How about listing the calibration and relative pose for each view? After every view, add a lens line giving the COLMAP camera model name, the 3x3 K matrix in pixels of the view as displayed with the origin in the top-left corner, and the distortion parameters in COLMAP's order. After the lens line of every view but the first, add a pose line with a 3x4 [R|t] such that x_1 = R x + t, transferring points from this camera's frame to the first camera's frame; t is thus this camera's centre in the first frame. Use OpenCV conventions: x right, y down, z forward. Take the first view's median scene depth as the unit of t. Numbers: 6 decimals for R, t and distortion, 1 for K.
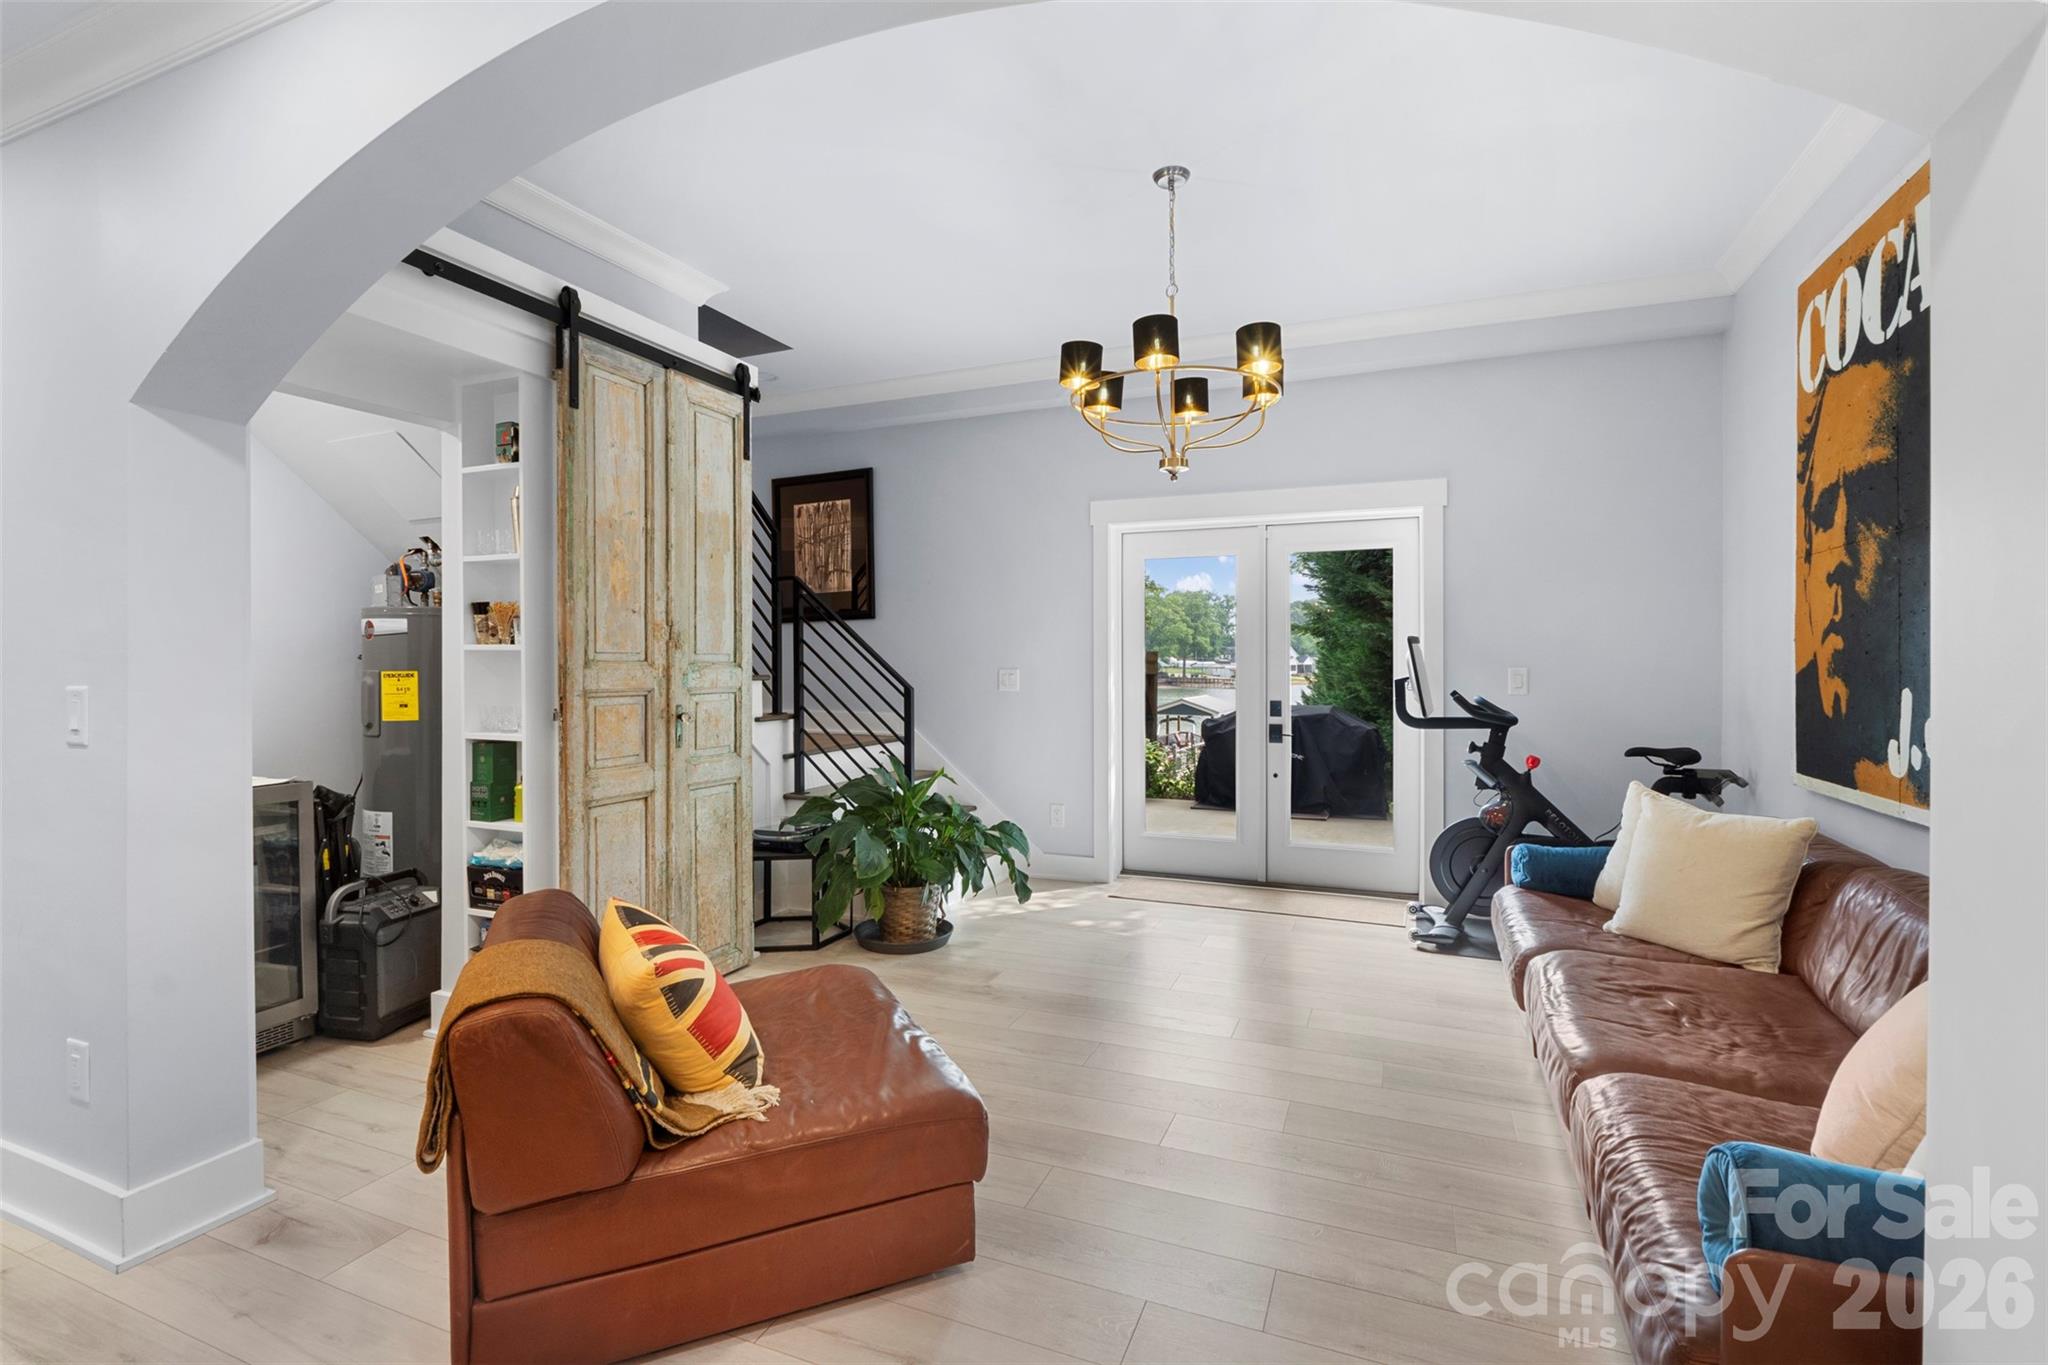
lens RADIAL K [[938.3, 0, 1020.9], [0, 938.3, 675.6], [0, 0, 1]] dist [-0.007580, -0.000315]
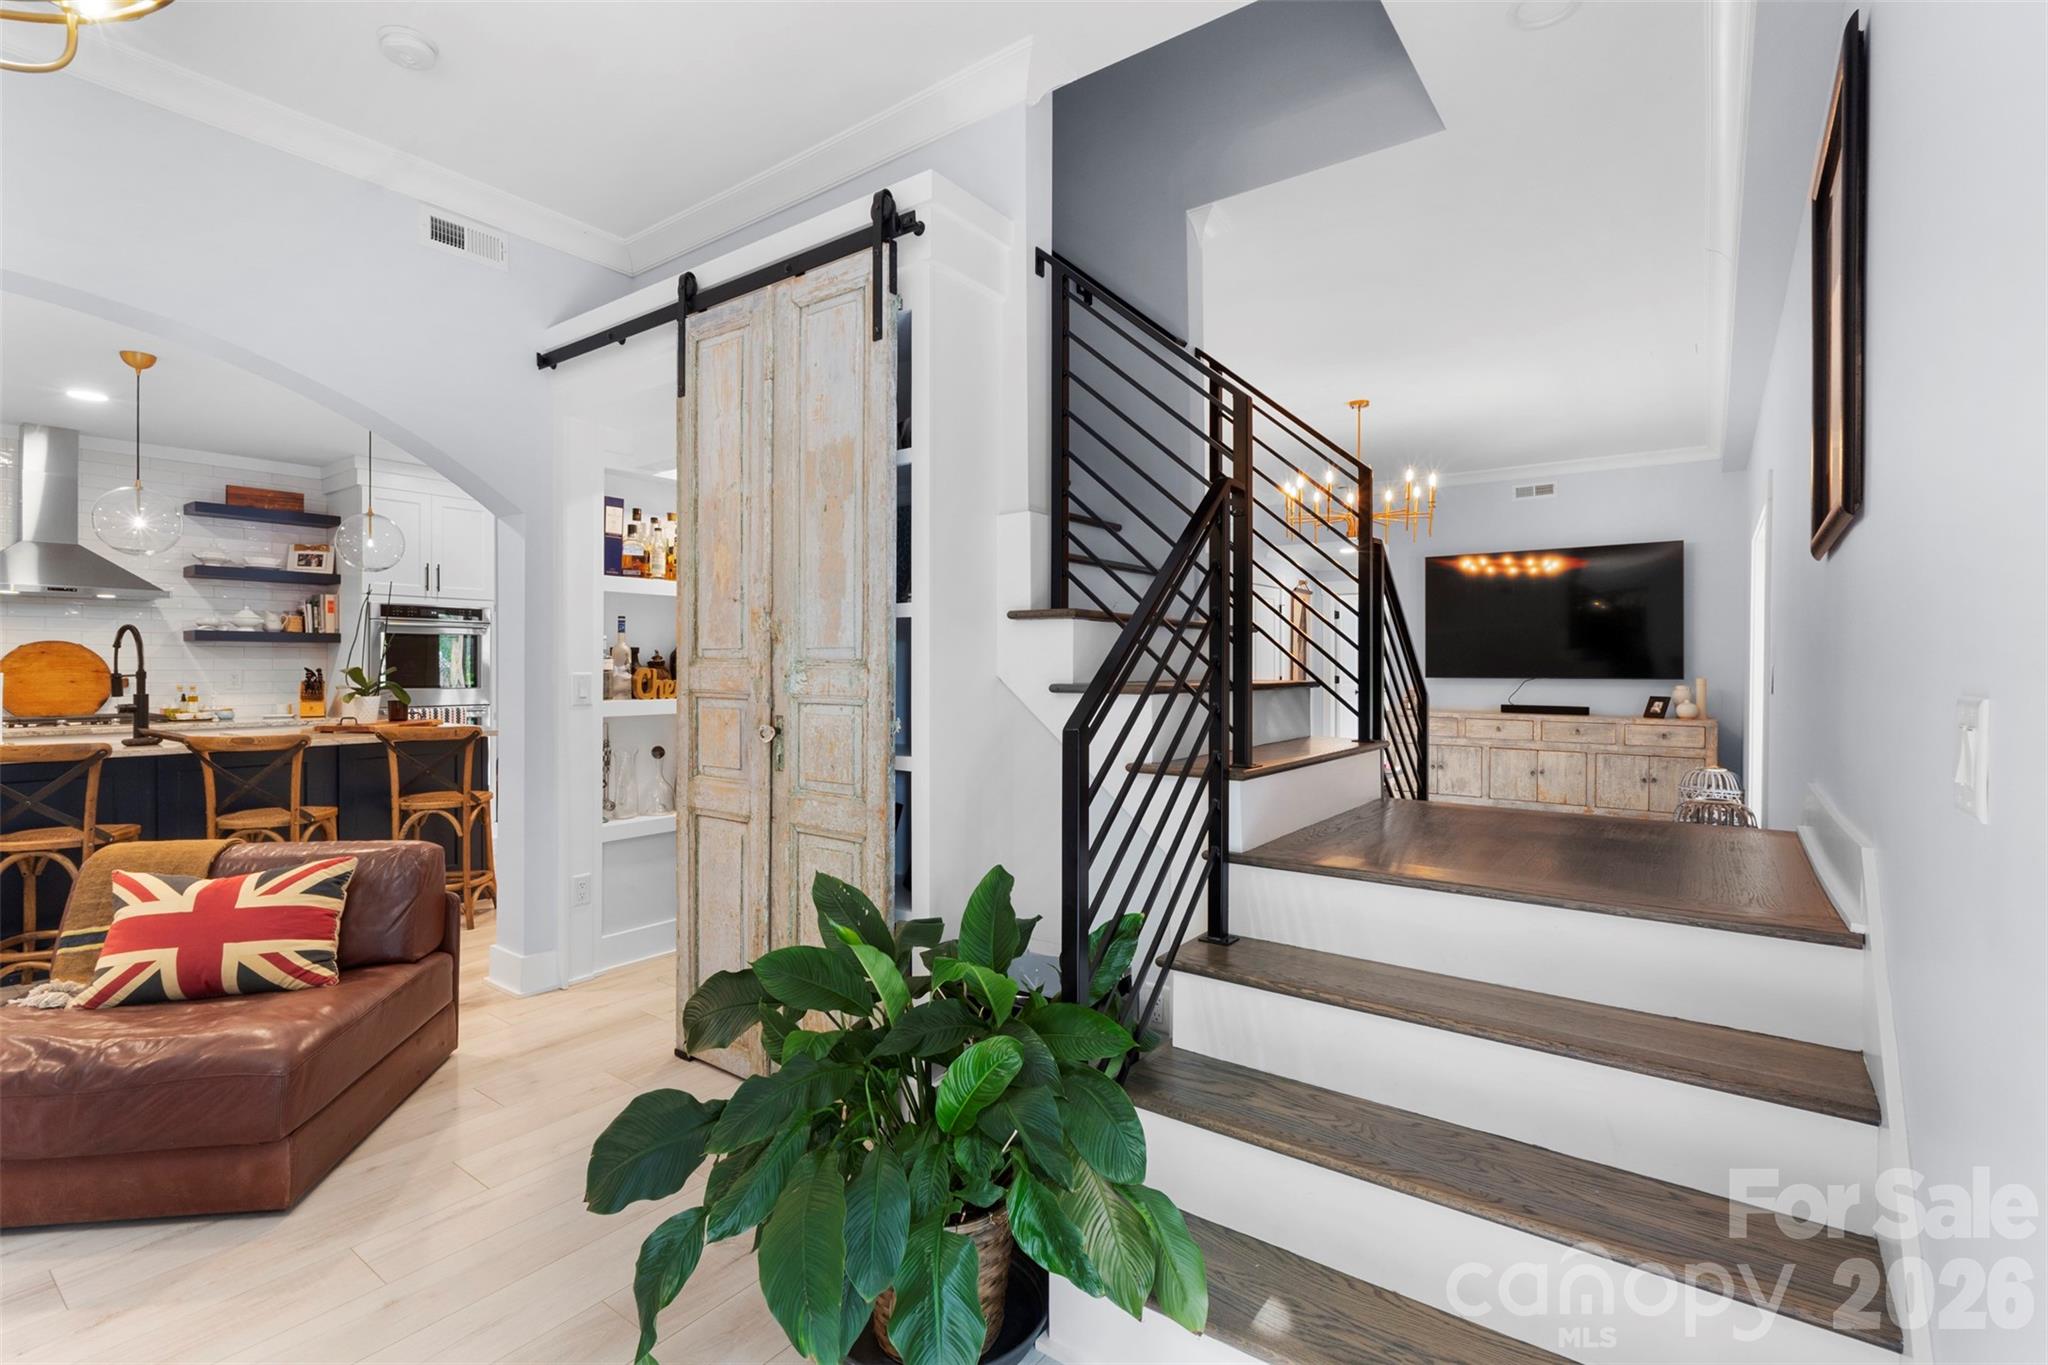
lens RADIAL K [[938.3, 0, 1036.9], [0, 938.3, 672.8], [0, 0, 1]] dist [-0.007580, -0.000315]
pose [[-0.235758, 0.004495, -0.971801, 0.356913], [-0.017180, 0.999814, 0.008793, -0.014885], [0.971660, 0.018769, -0.235637, 1.502573]]
